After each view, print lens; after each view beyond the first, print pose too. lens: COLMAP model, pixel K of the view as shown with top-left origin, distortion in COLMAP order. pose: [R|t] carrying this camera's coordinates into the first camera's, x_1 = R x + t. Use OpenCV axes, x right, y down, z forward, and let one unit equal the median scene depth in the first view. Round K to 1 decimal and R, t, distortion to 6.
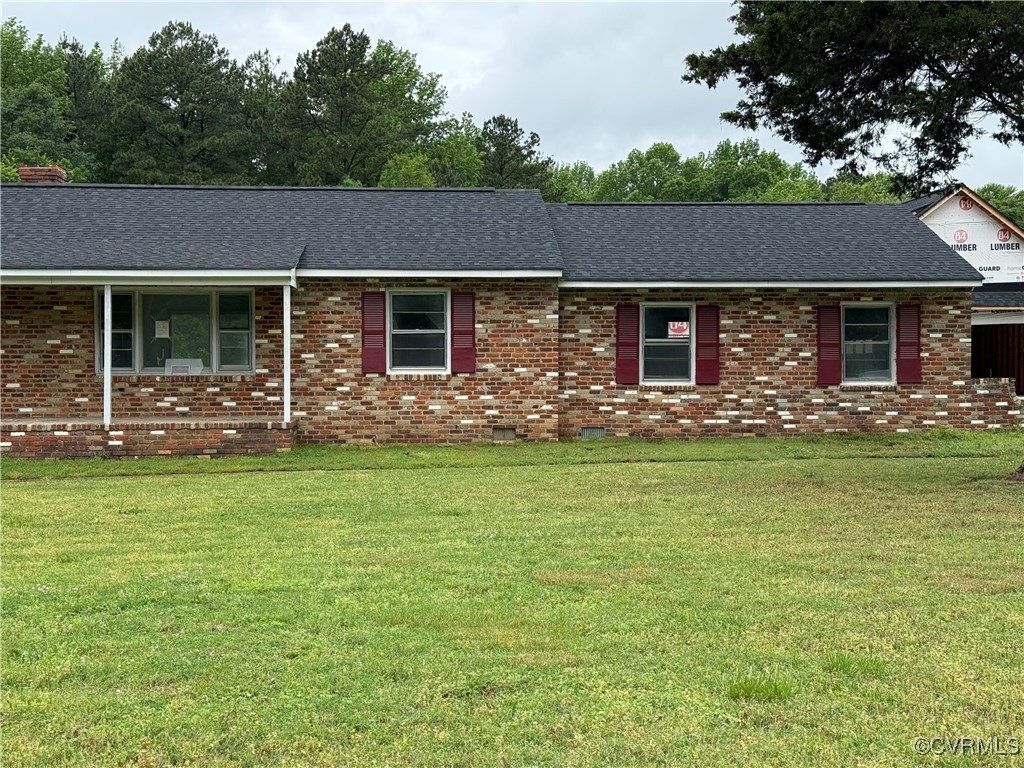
lens RADIAL K [[1432.9, 0, 510.0], [0, 1432.9, 385.7], [0, 0, 1]] dist [0.118936, 0.000000]
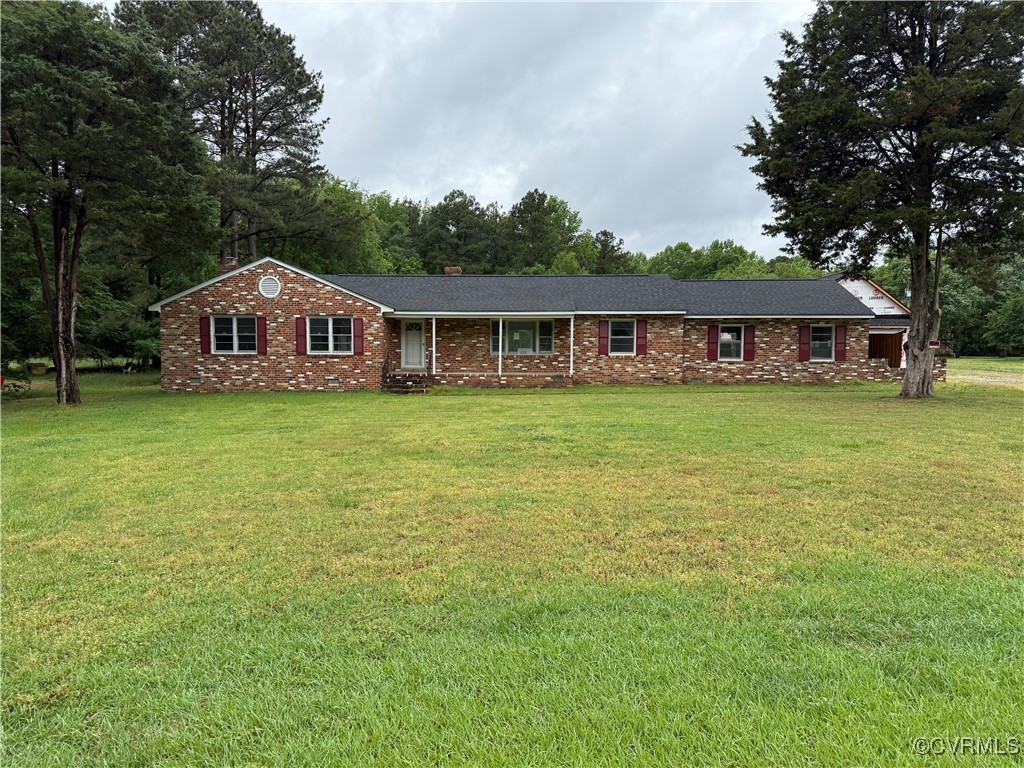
lens RADIAL K [[719.0, 0, 513.3], [0, 719.0, 393.6], [0, 0, 1]] dist [0.094094, -0.098704]
pose [[0.993915, 0.013019, -0.109375, -0.107342], [-0.008561, 0.999117, 0.041126, 0.007624], [0.109814, -0.039940, 0.993149, -0.193207]]
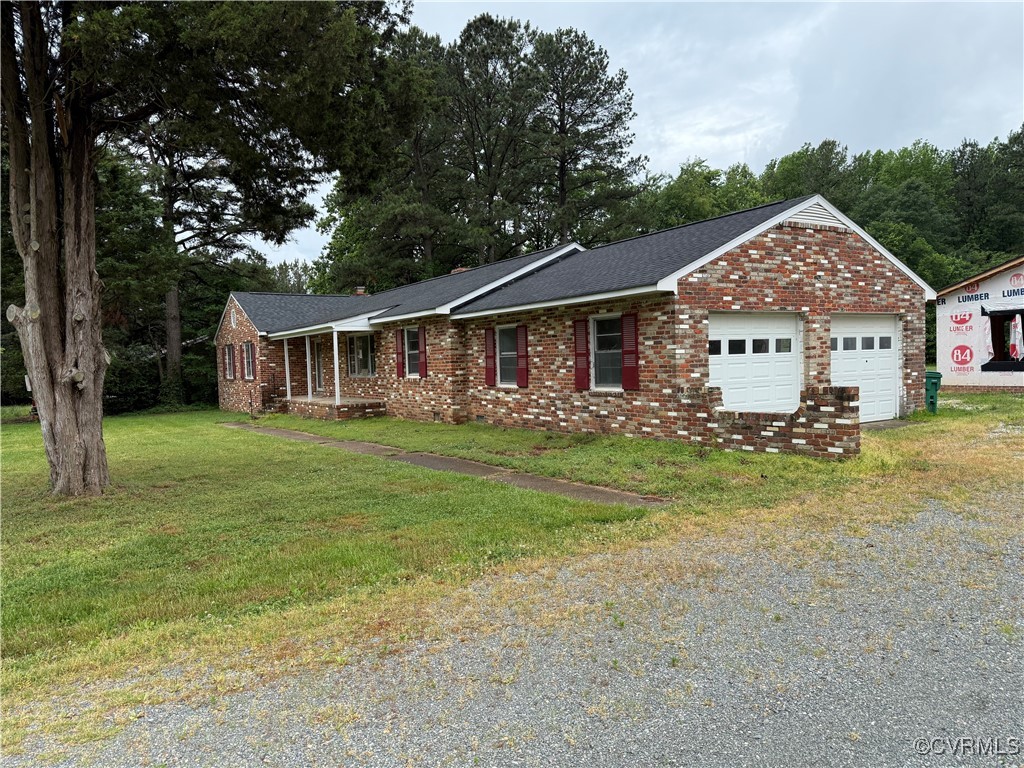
lens RADIAL K [[719.0, 0, 516.7], [0, 719.0, 387.5], [0, 0, 1]] dist [0.094094, -0.098704]
pose [[0.474182, 0.023343, -0.880117, 0.690811], [0.017347, 0.999207, 0.035848, -0.023479], [0.880256, -0.032266, 0.473401, 0.684615]]
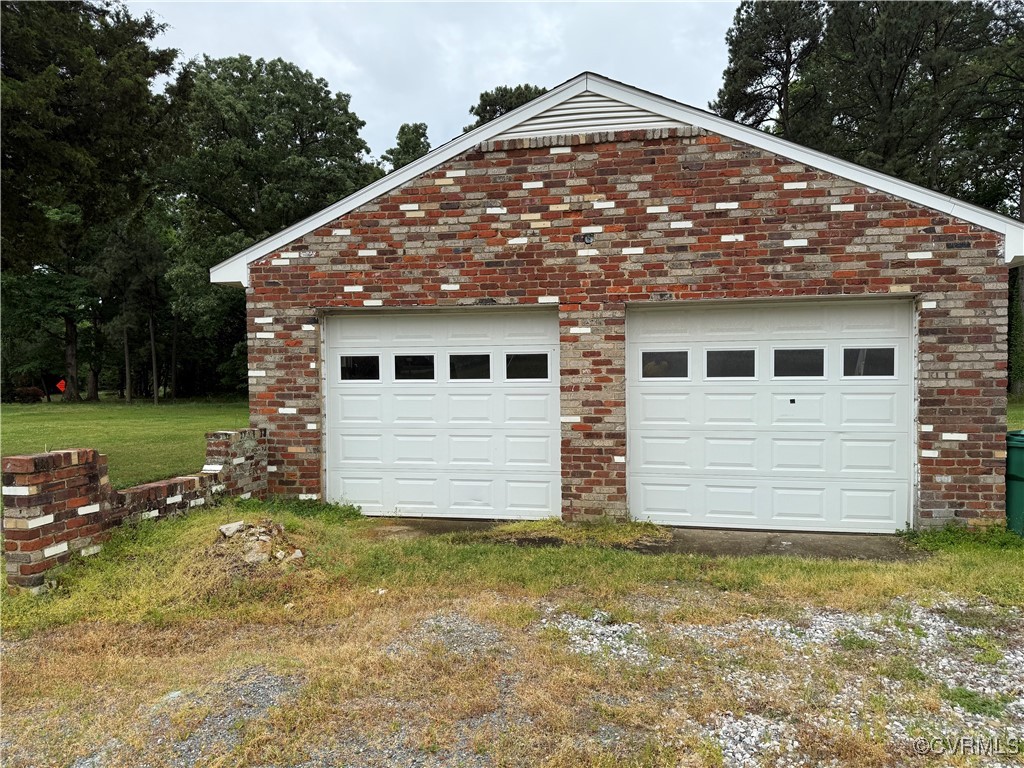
lens RADIAL K [[719.0, 0, 518.9], [0, 719.0, 402.9], [0, 0, 1]] dist [0.094094, -0.098704]
pose [[-0.269364, 0.042351, -0.962107, 0.593753], [-0.004287, 0.998970, 0.045174, -0.030484], [0.963029, 0.016292, -0.268905, 1.219168]]
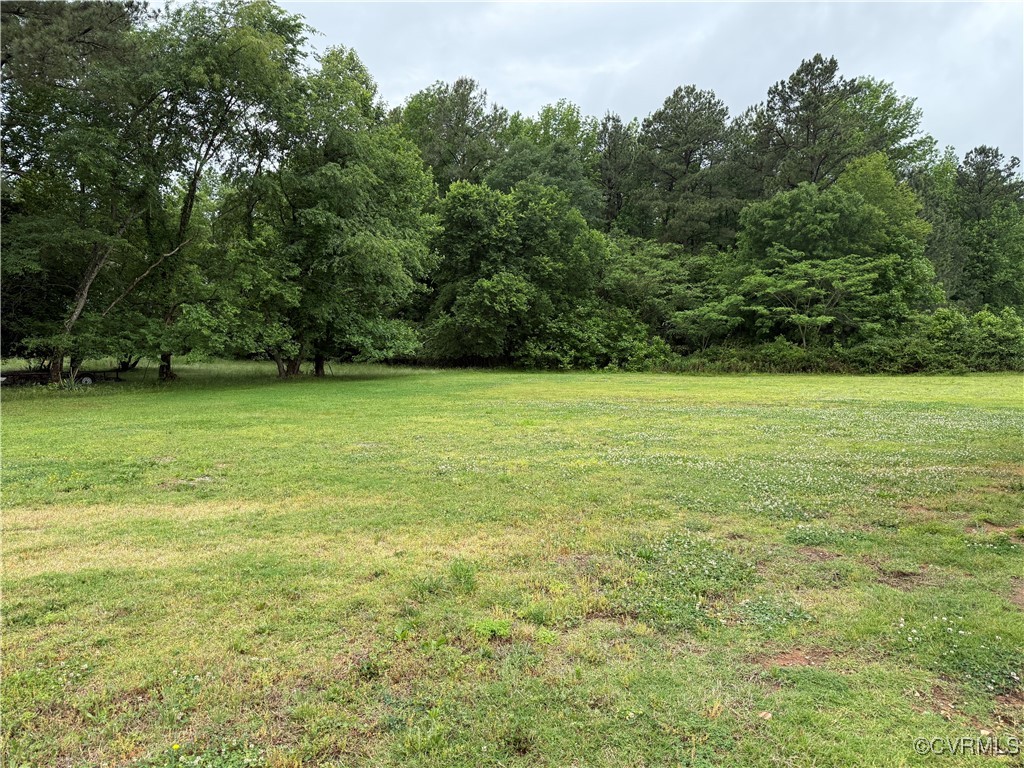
lens RADIAL K [[719.0, 0, 531.8], [0, 719.0, 378.9], [0, 0, 1]] dist [0.094094, -0.098704]
pose [[0.845367, 0.036929, -0.532908, 0.055148], [-0.018476, 0.999032, 0.039922, -0.041952], [0.533866, -0.023903, 0.845231, 1.420273]]
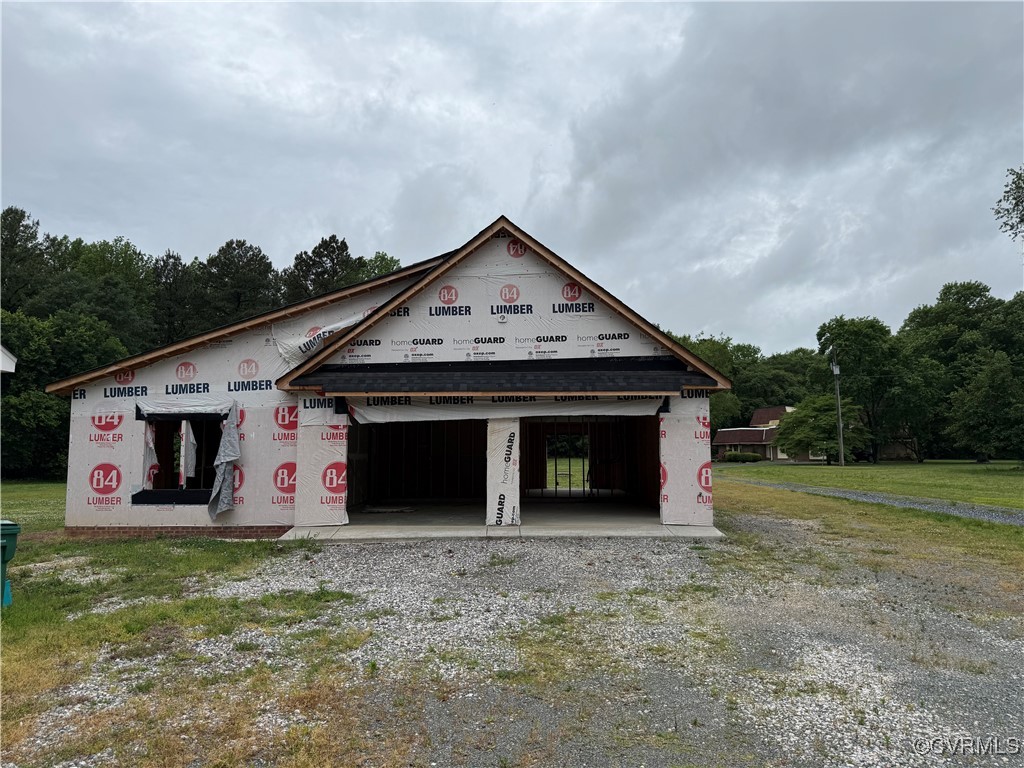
lens RADIAL K [[719.0, 0, 502.1], [0, 719.0, 384.4], [0, 0, 1]] dist [0.094094, -0.098704]
pose [[0.994582, -0.010261, -0.103446, 0.536355], [-0.001098, 0.994024, -0.109152, -0.032327], [0.103948, 0.108674, 0.988628, 1.028217]]
